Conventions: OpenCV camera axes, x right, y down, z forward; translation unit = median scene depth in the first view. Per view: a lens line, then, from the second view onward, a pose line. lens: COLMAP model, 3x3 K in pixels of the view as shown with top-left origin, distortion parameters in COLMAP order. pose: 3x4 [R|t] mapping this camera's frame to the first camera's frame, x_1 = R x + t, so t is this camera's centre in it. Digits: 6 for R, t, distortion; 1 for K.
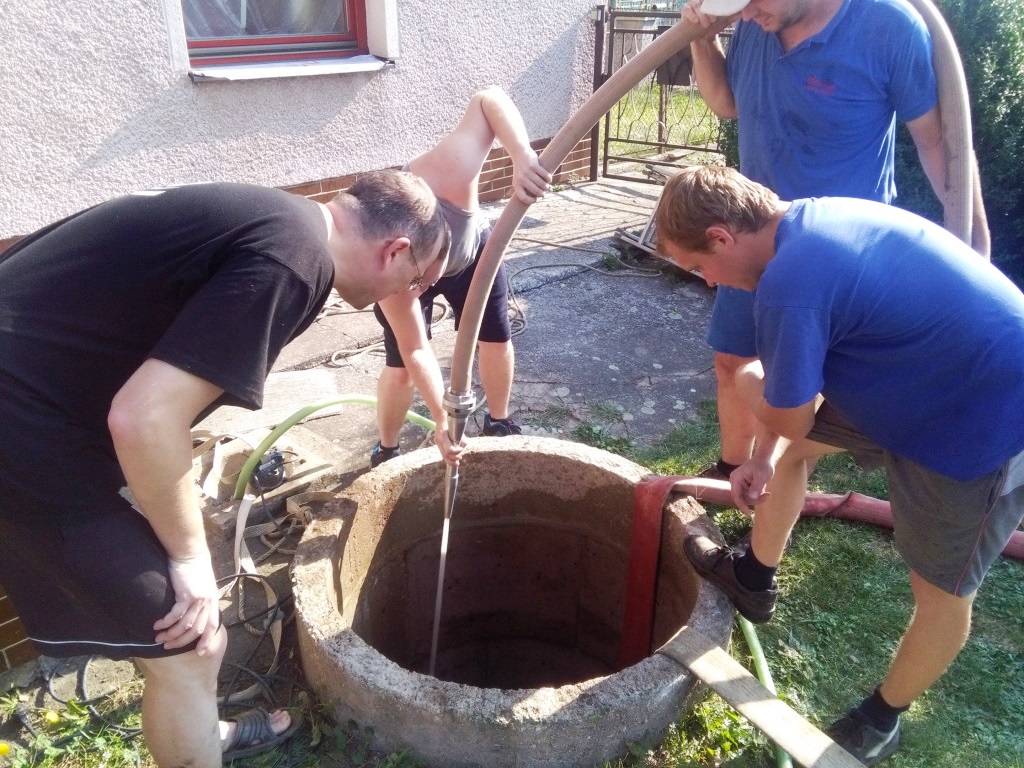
lens RADIAL K [[835.1, 0, 510.5], [0, 835.1, 384.5], [0, 0, 1]] dist [0.071066, -0.098867]
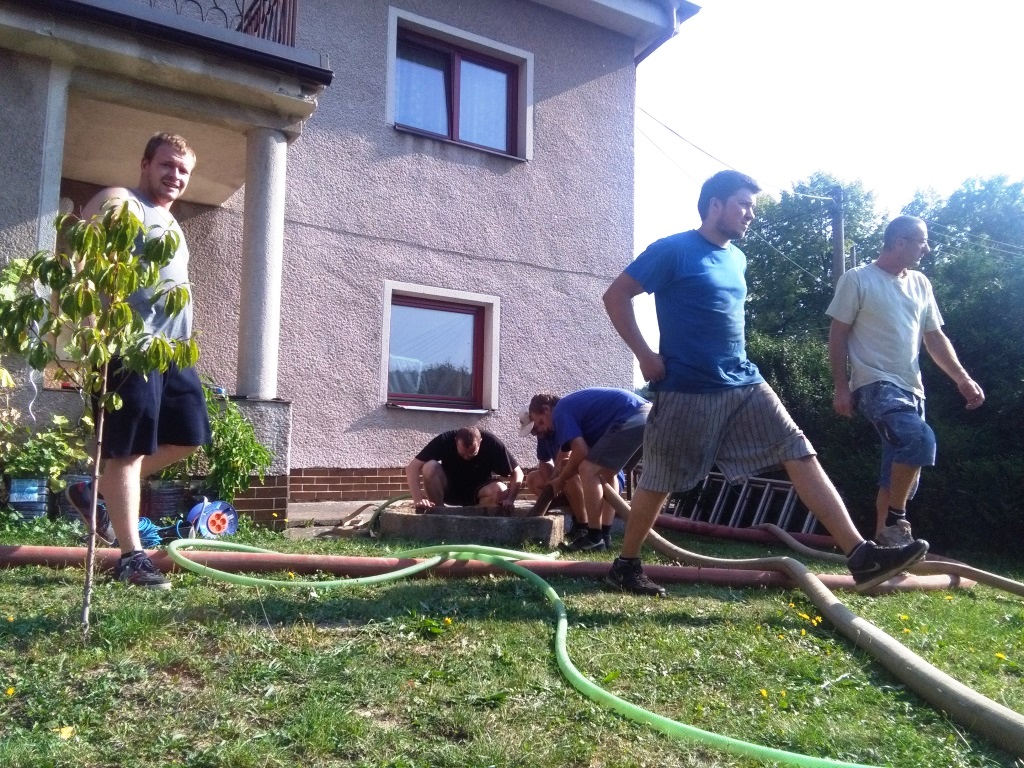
lens RADIAL K [[835.1, 0, 513.2], [0, 835.1, 382.7], [0, 0, 1]] dist [0.071066, -0.098867]
pose [[0.981944, 0.038909, -0.185127, 0.556307], [-0.122621, 0.876104, -0.466268, 0.950512], [0.144048, 0.480549, 0.865056, -1.374707]]
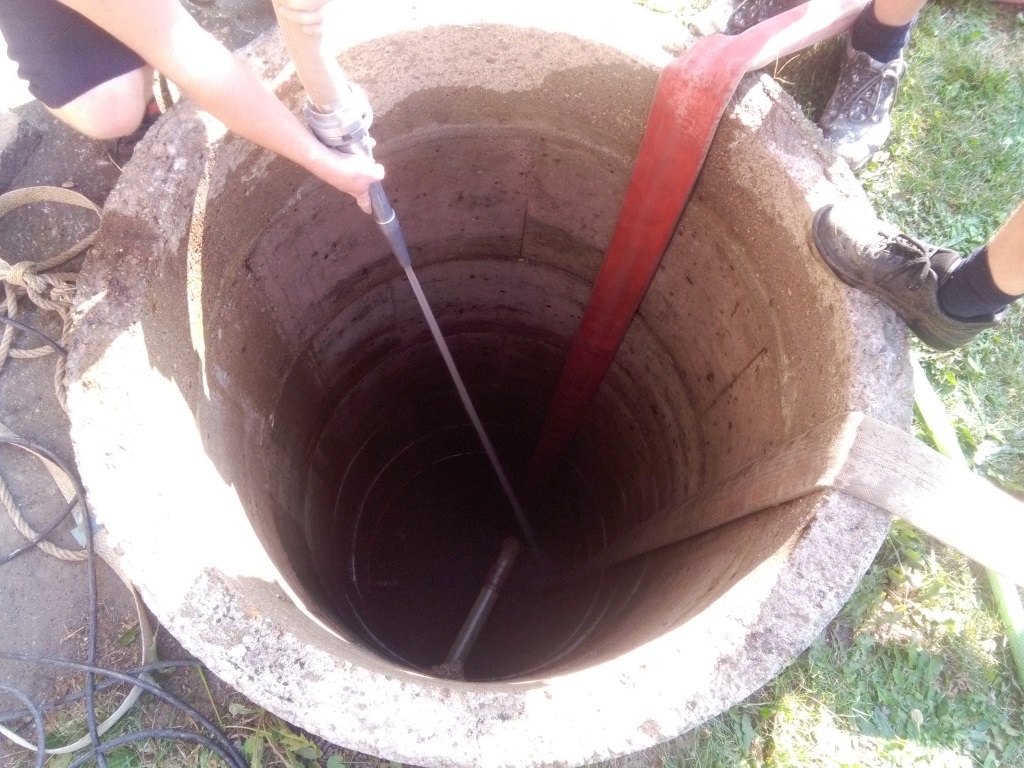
lens RADIAL K [[835.1, 0, 511.2], [0, 835.1, 382.5], [0, 0, 1]] dist [0.071066, -0.098867]
pose [[0.941734, -0.304835, 0.142168, -0.065143], [0.115774, 0.690609, 0.713901, -0.120873], [-0.315805, -0.655846, 0.685663, 0.514678]]
